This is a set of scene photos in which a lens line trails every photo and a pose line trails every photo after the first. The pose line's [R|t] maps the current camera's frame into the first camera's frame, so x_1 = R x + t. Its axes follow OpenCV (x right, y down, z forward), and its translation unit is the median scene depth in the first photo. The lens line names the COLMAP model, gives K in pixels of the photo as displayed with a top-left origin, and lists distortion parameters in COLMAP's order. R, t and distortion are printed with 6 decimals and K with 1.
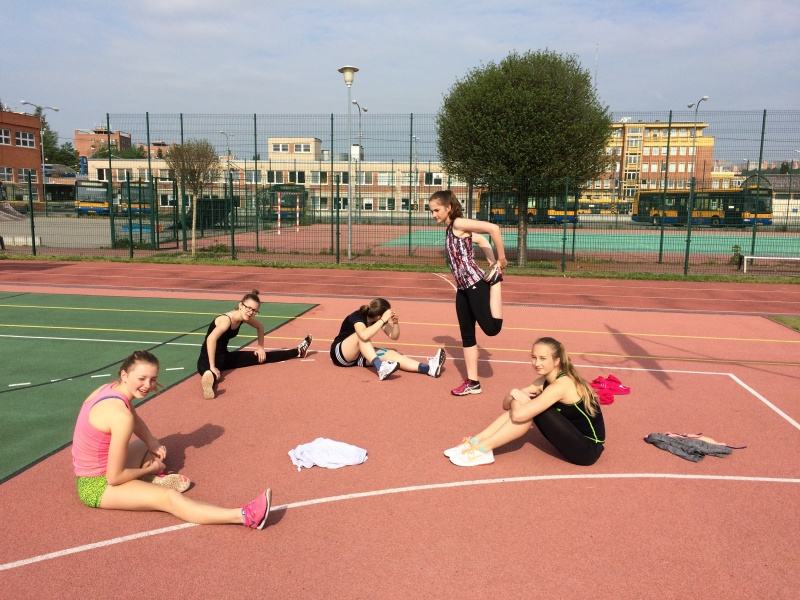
lens RADIAL K [[673.7, 0, 397.6], [0, 673.7, 298.7], [0, 0, 1]] dist [0.085516, -0.111656]
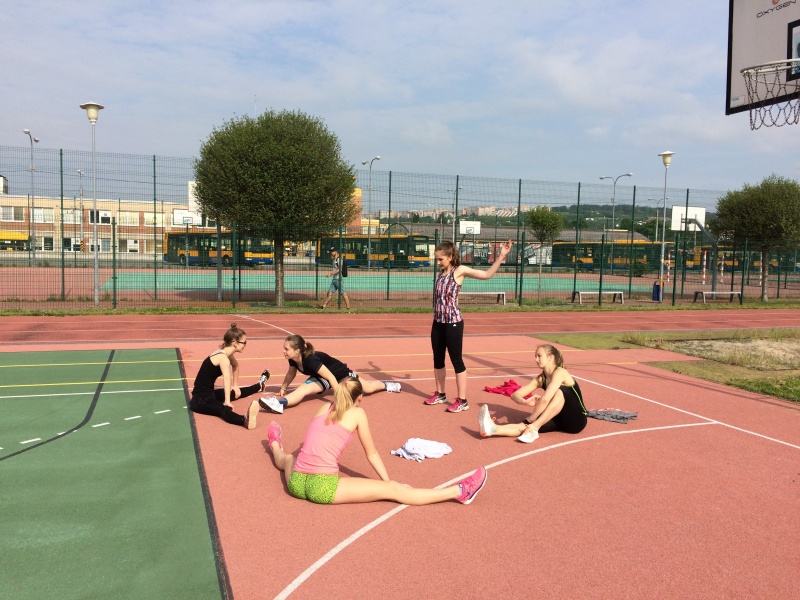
lens RADIAL K [[673.7, 0, 397.6], [0, 673.7, 298.7], [0, 0, 1]] dist [0.085516, -0.111656]
pose [[0.883622, -0.029044, 0.467299, -0.146892], [0.057249, 0.997287, -0.046268, 0.000166], [-0.464688, 0.067636, 0.882888, -0.026240]]
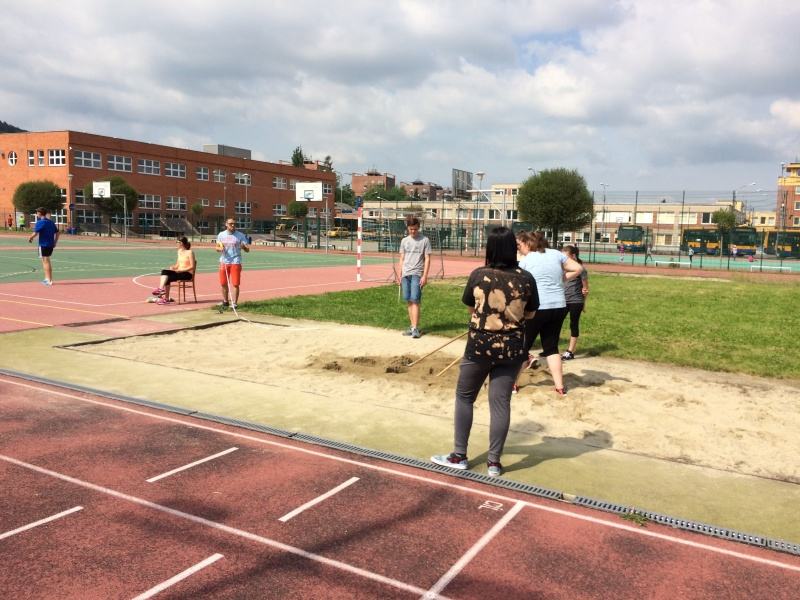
lens RADIAL K [[685.1, 0, 400.0], [0, 685.1, 300.0], [0, 0, 1]] dist [0.078939, -0.106985]
pose [[0.936758, 0.052411, -0.346032, 0.472402], [-0.068776, 0.997012, -0.035177, 0.172501], [0.343155, 0.056751, 0.937563, -1.169487]]
